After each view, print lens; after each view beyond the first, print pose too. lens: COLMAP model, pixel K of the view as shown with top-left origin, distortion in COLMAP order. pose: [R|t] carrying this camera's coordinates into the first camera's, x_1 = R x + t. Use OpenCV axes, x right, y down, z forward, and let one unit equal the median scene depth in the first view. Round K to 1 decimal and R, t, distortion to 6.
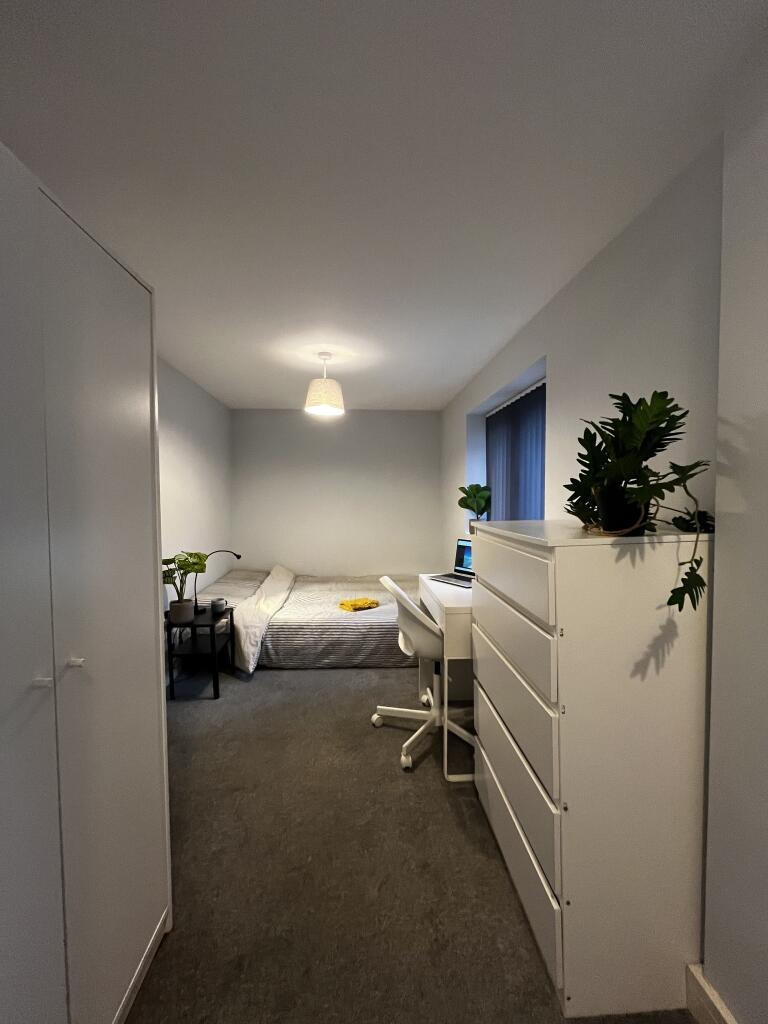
lens RADIAL K [[408.9, 0, 381.7], [0, 408.9, 499.0], [0, 0, 1]] dist [-0.012018, 0.000125]
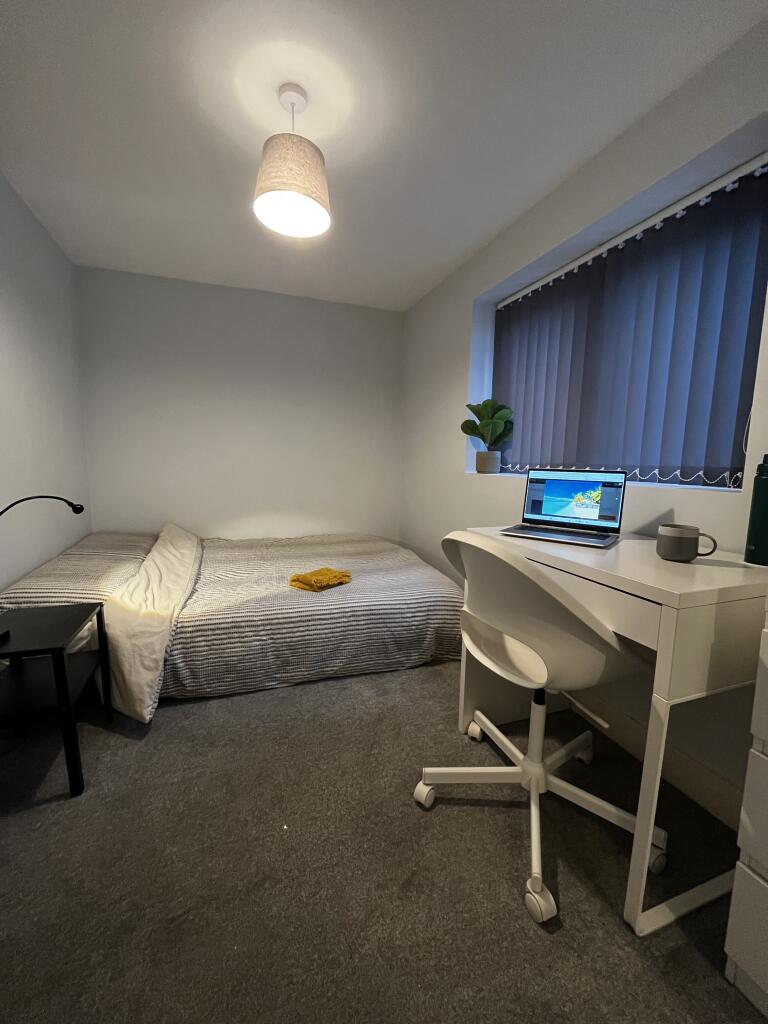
lens RADIAL K [[408.9, 0, 381.7], [0, 408.9, 499.0], [0, 0, 1]] dist [-0.012018, 0.000125]
pose [[0.959244, -0.009666, 0.282414, -0.163319], [-0.018153, 0.995243, 0.095720, 0.075218], [-0.281995, -0.096946, 0.954505, 0.406018]]
